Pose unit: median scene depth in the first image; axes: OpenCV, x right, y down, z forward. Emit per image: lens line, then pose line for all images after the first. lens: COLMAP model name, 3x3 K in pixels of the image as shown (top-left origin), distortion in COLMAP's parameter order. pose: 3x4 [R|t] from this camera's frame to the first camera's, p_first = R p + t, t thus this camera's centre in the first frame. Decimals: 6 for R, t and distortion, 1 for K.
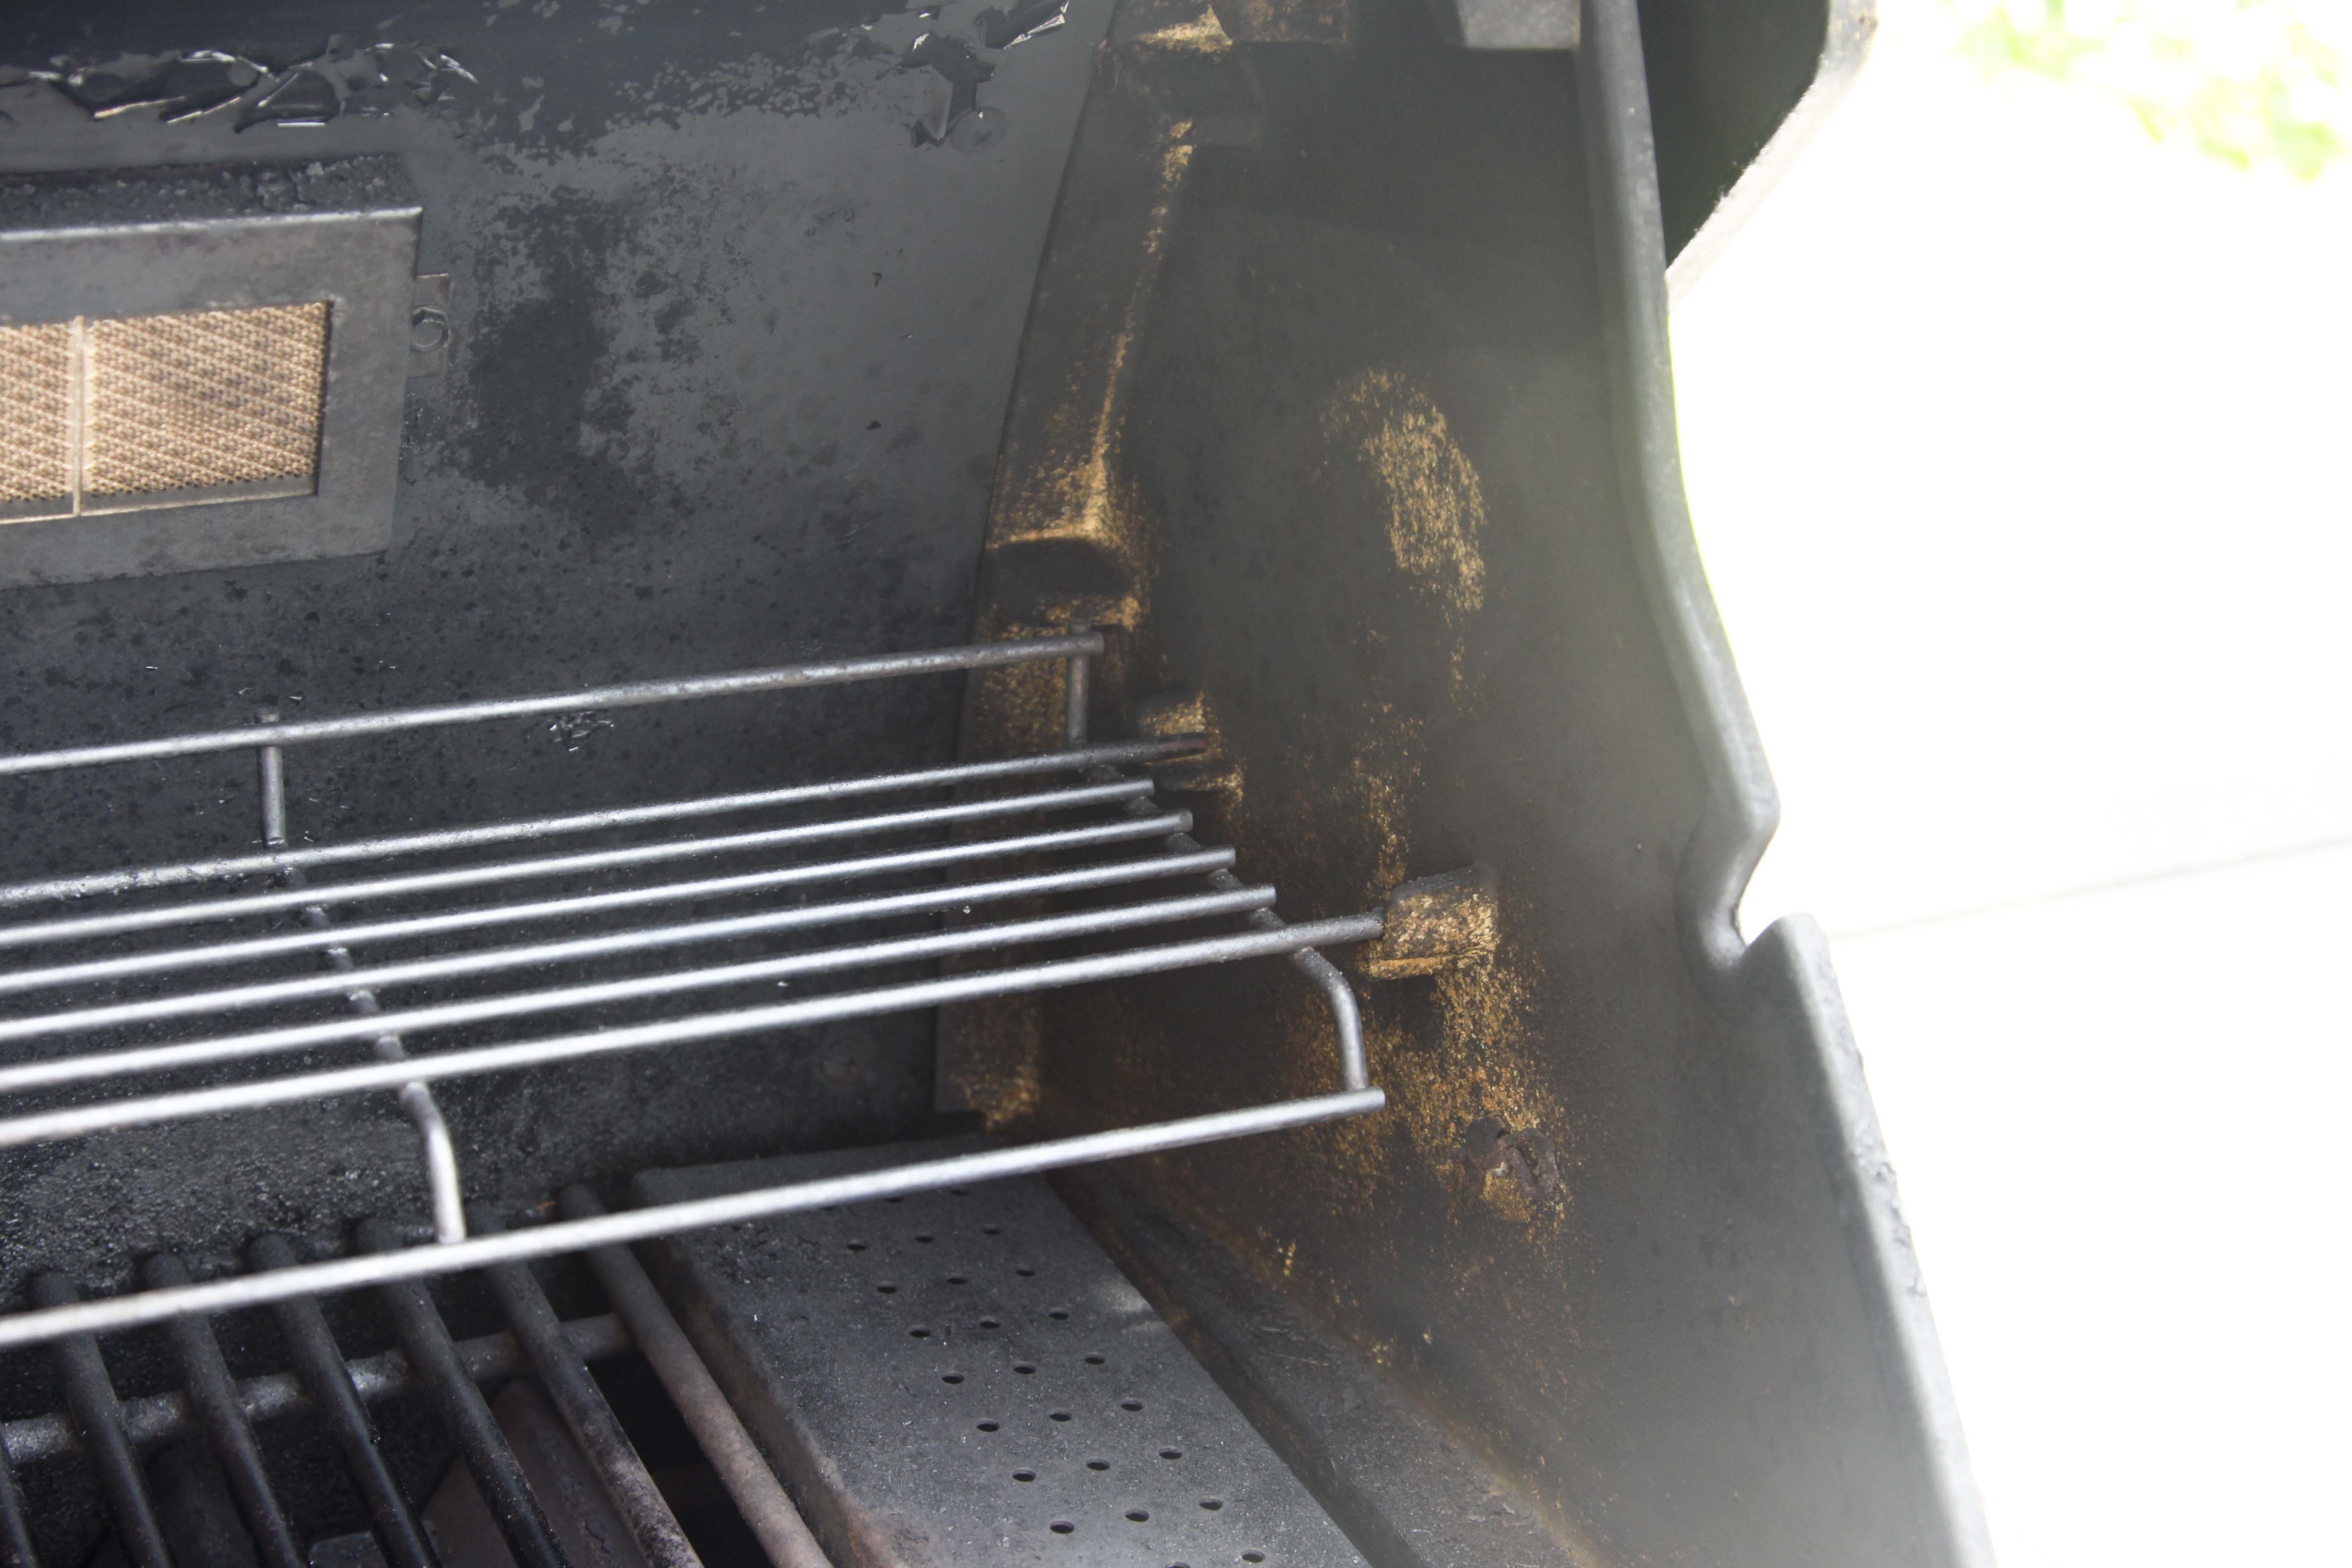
lens RADIAL K [[3845.3, 0, 1176.0], [0, 3845.3, 784.0], [0, 0, 1]] dist [0.013422, -0.050790]
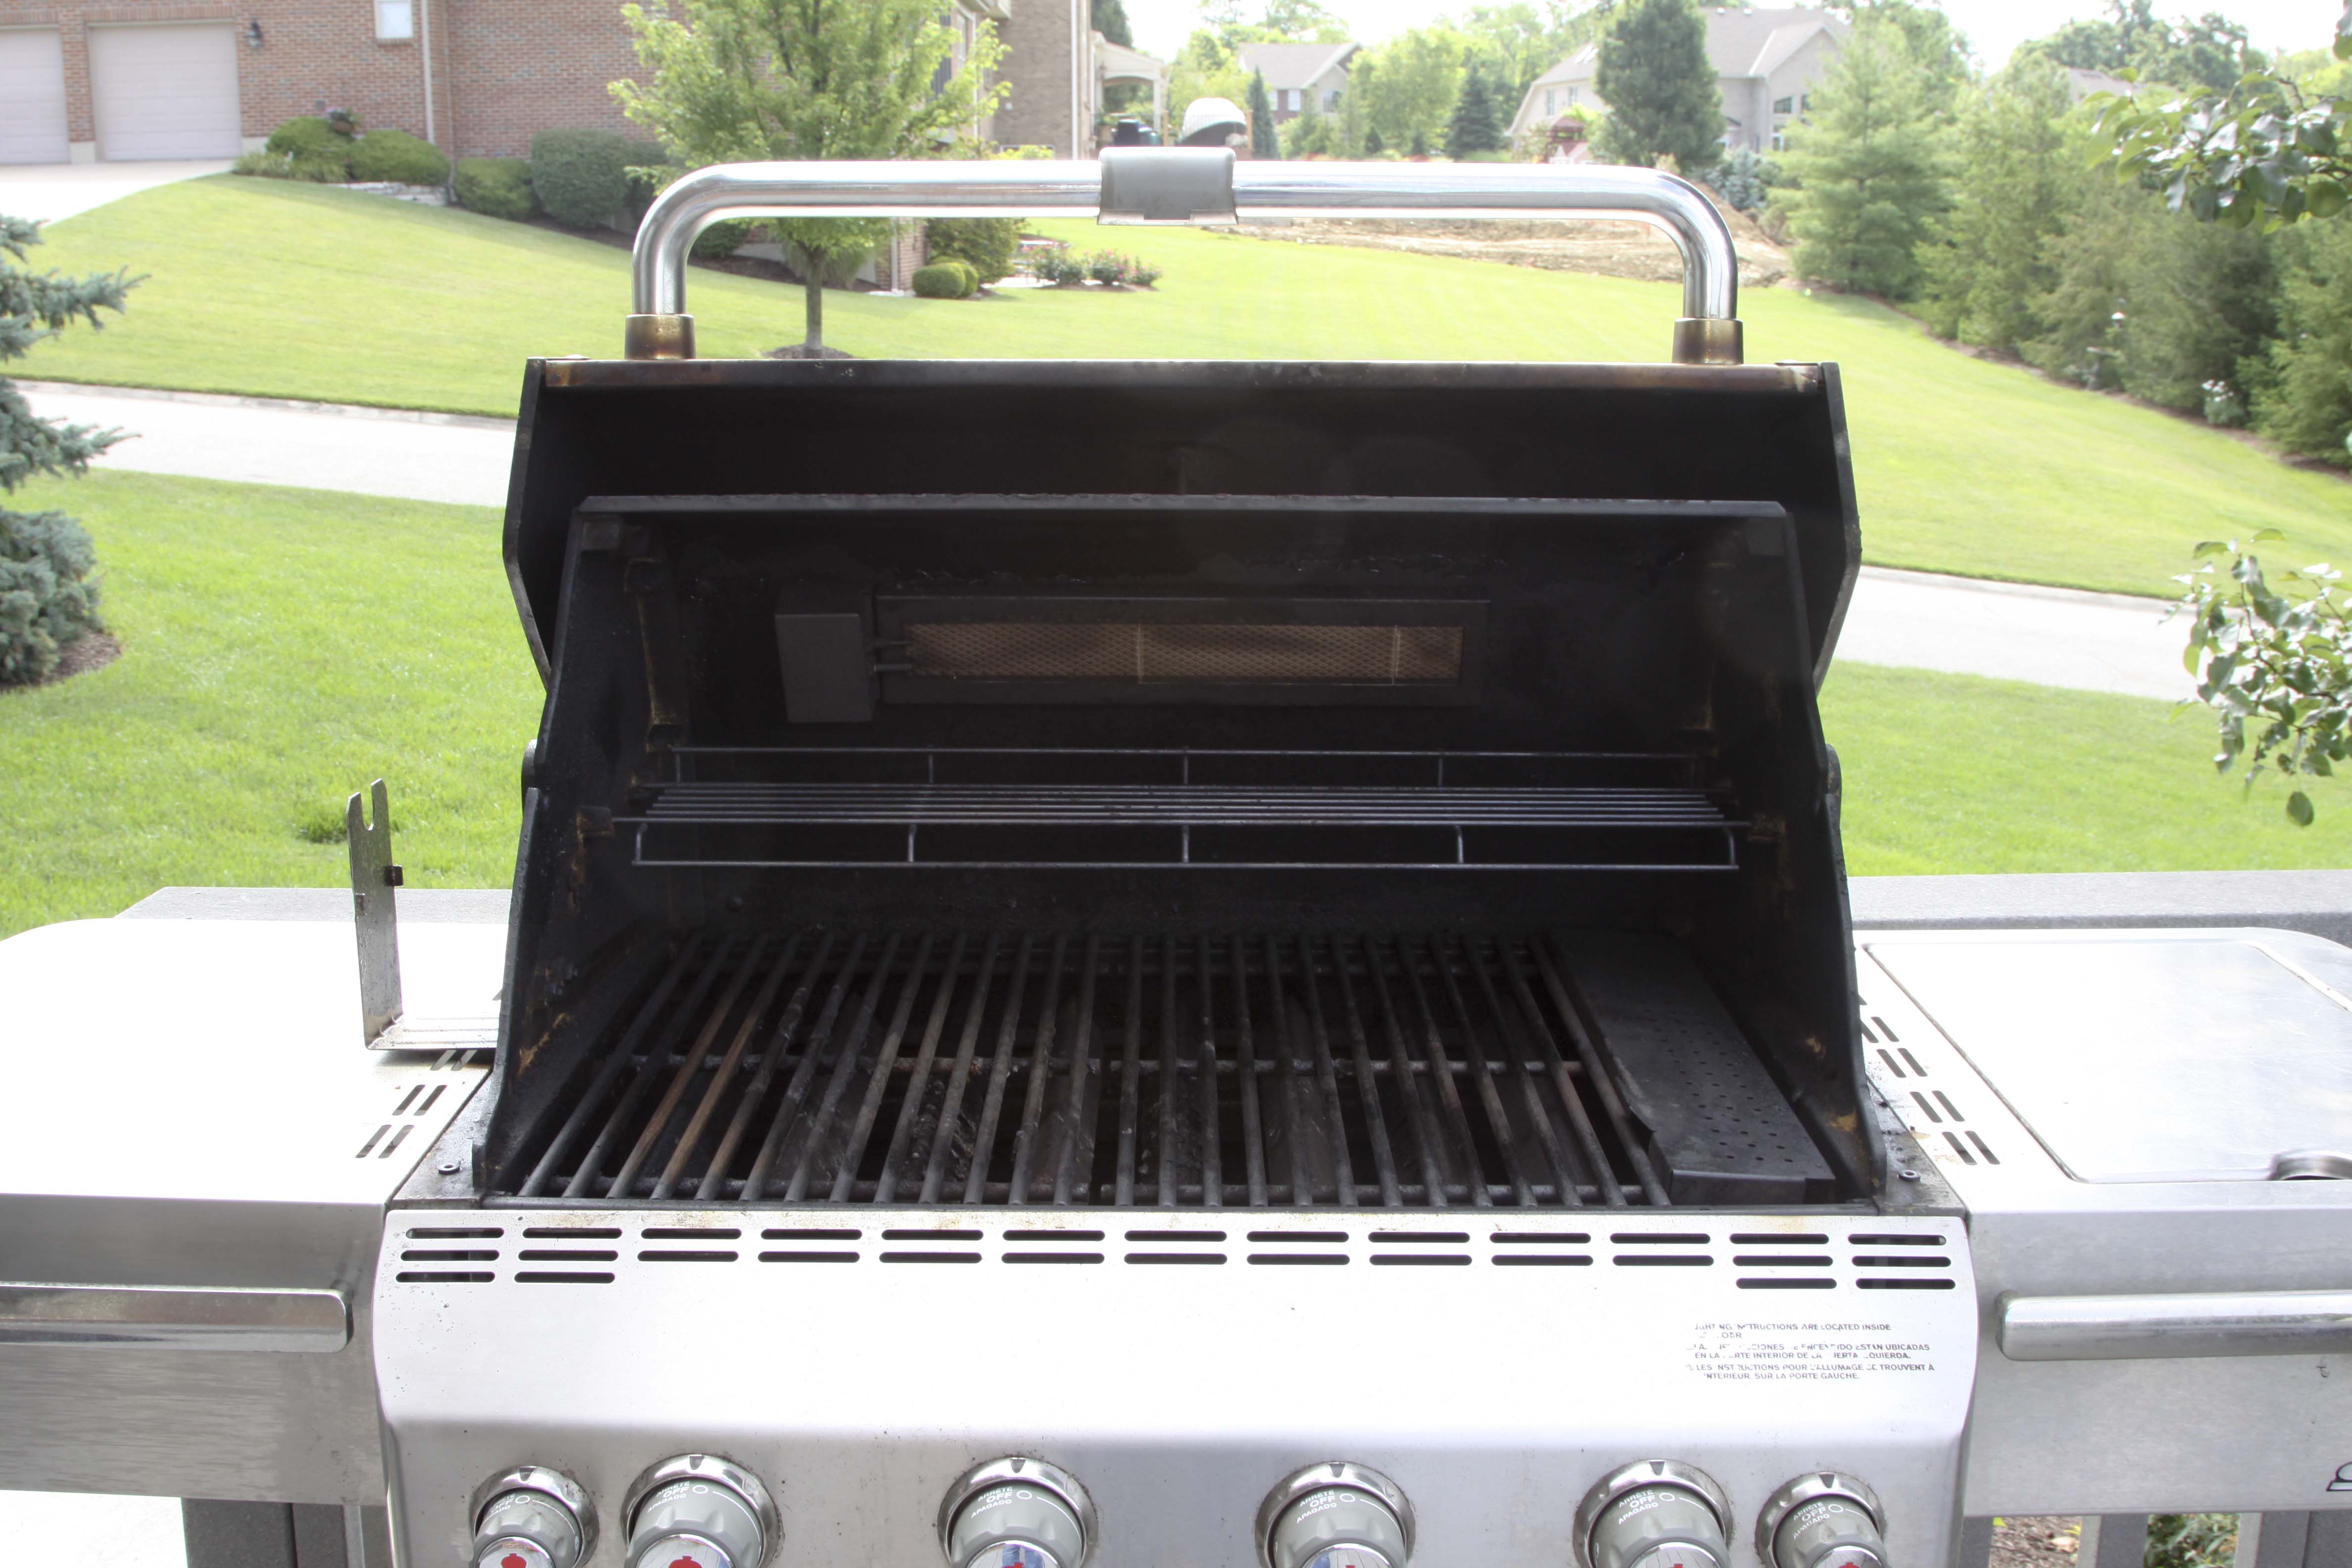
lens RADIAL K [[2481.5, 0, 1176.0], [0, 2481.5, 784.0], [0, 0, 1]] dist [-0.139538, 0.079170]
pose [[0.909724, 0.053647, -0.411733, 0.470989], [-0.124454, 0.981257, -0.147128, 0.373797], [0.396123, 0.185088, 0.899349, -1.102004]]
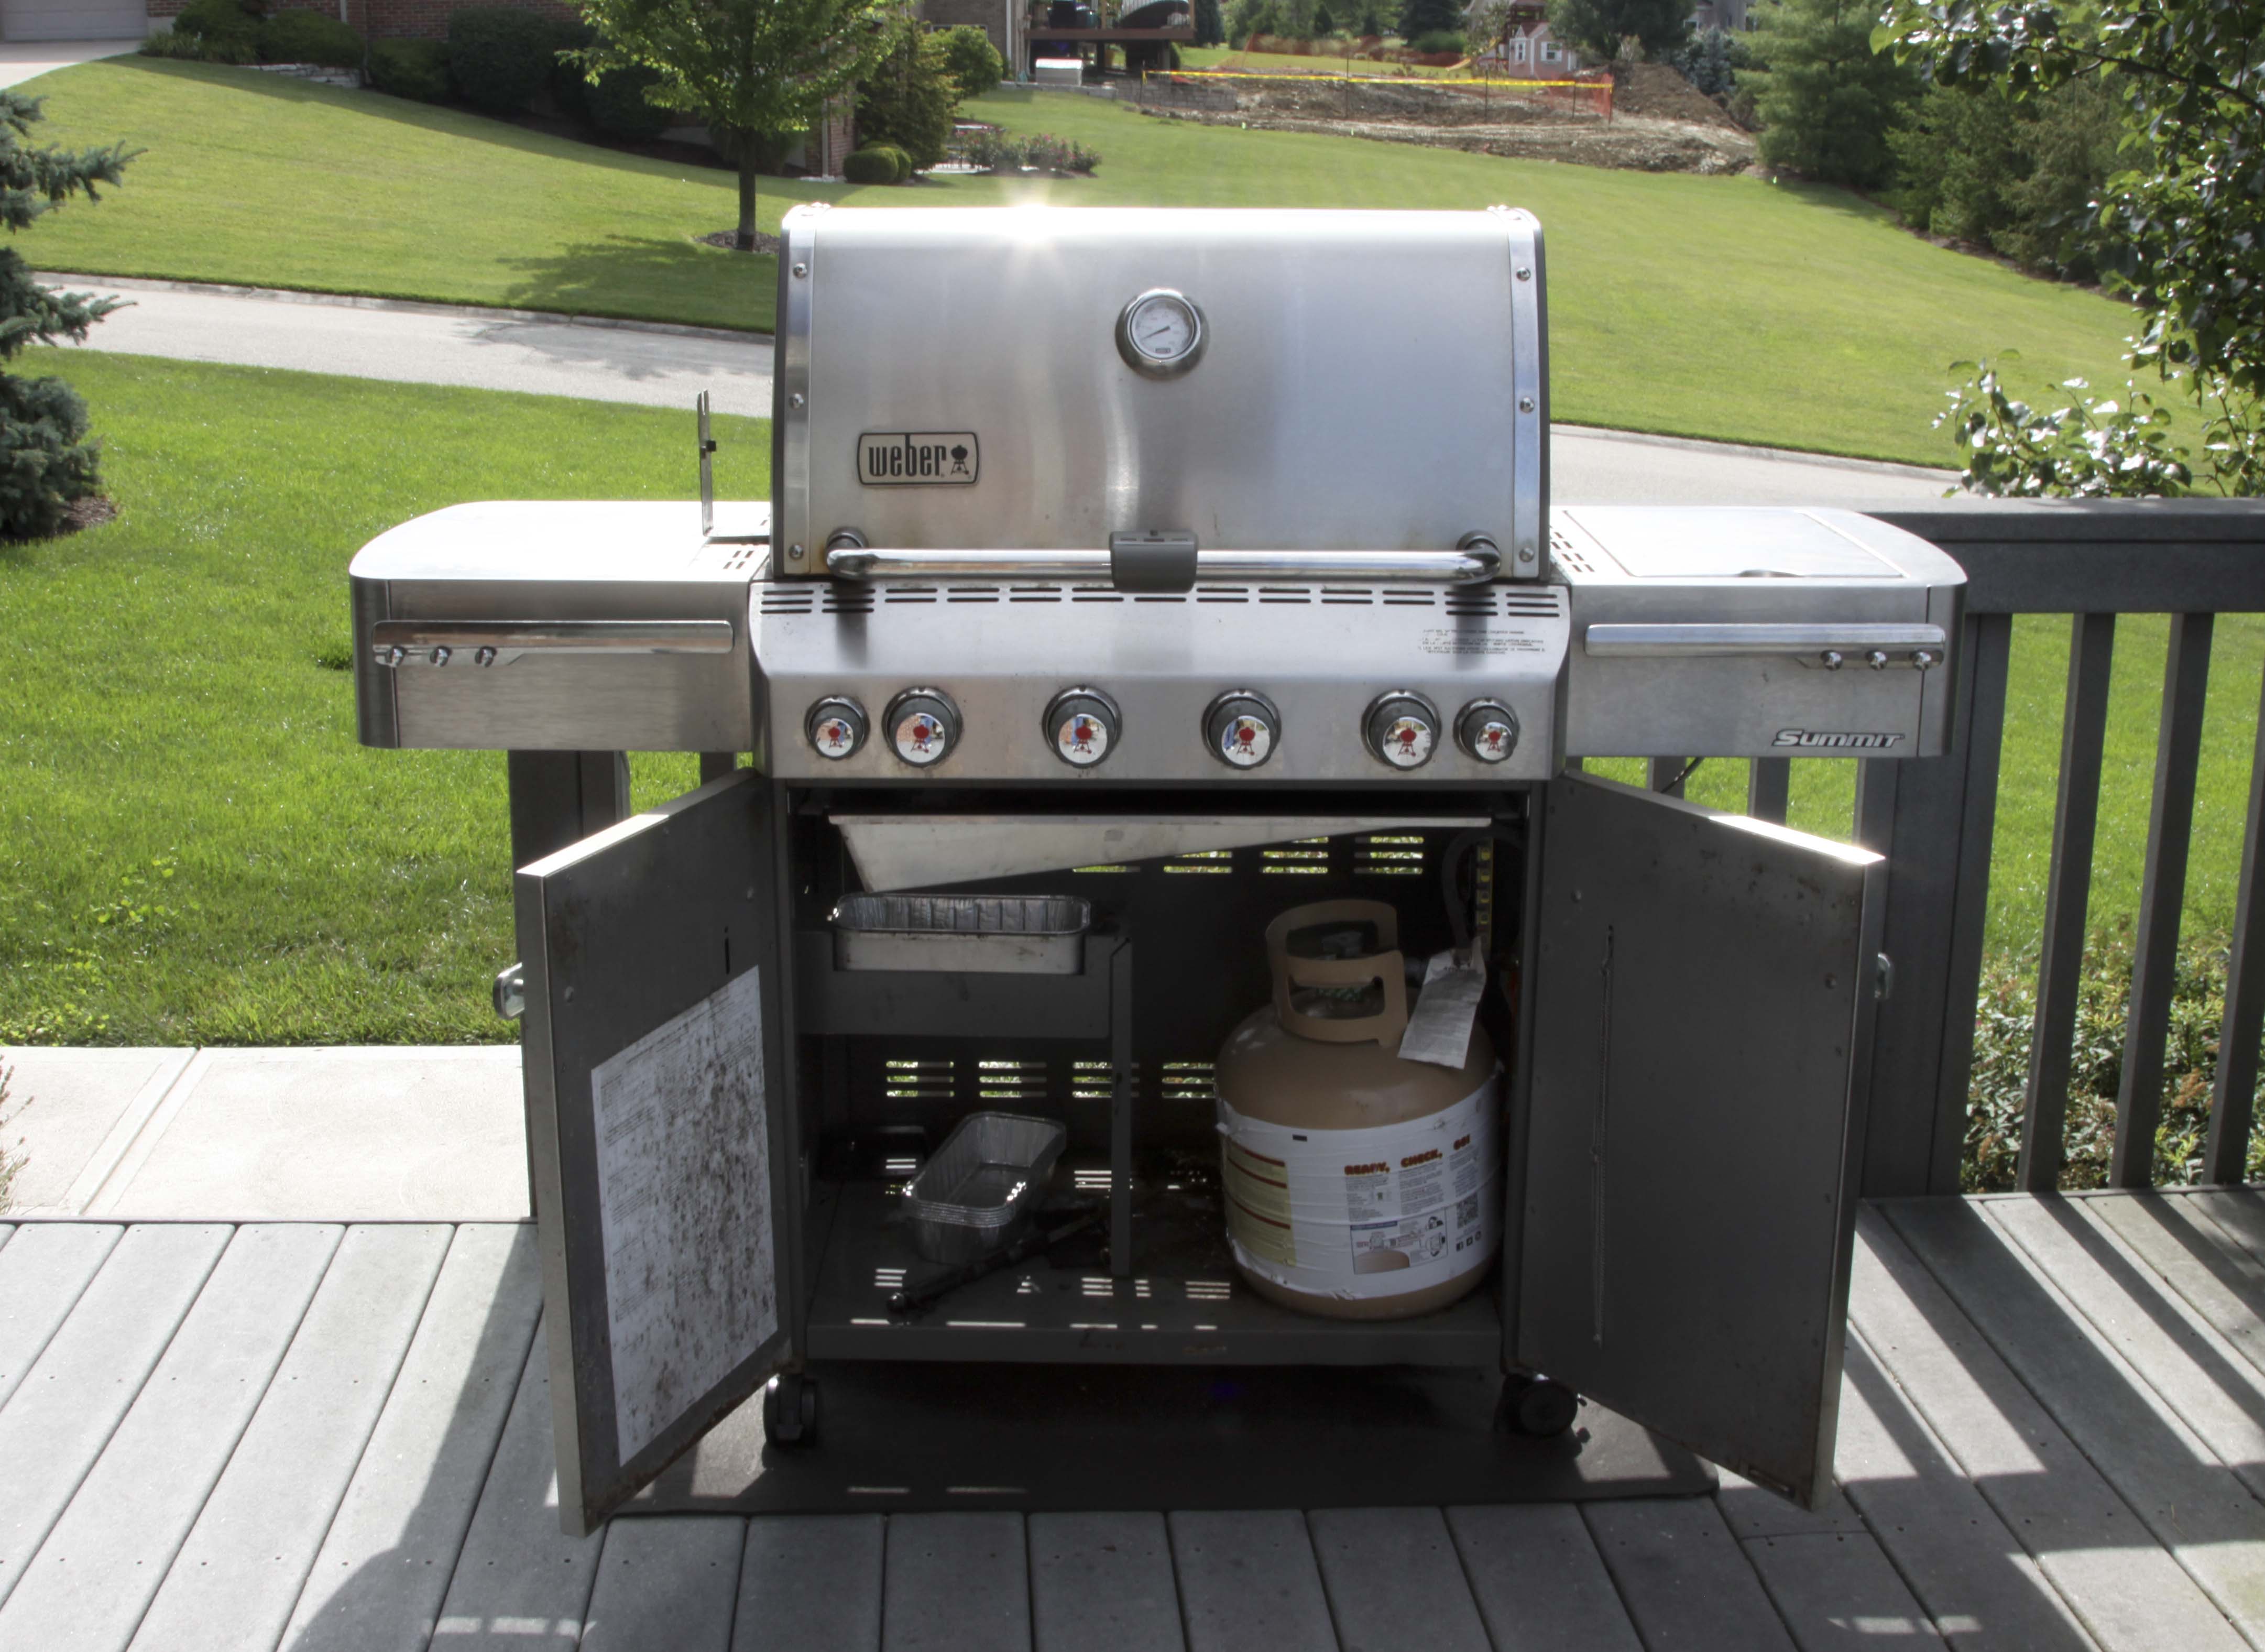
lens RADIAL K [[2676.6, 0, 1132.5], [0, 2676.6, 826.0], [0, 0, 1]] dist [-0.121504, 0.031878]
pose [[0.912881, 0.069147, -0.402327, 0.915524], [-0.122656, 0.986472, -0.108764, 0.824663], [0.389363, 0.148636, 0.909012, -2.078758]]
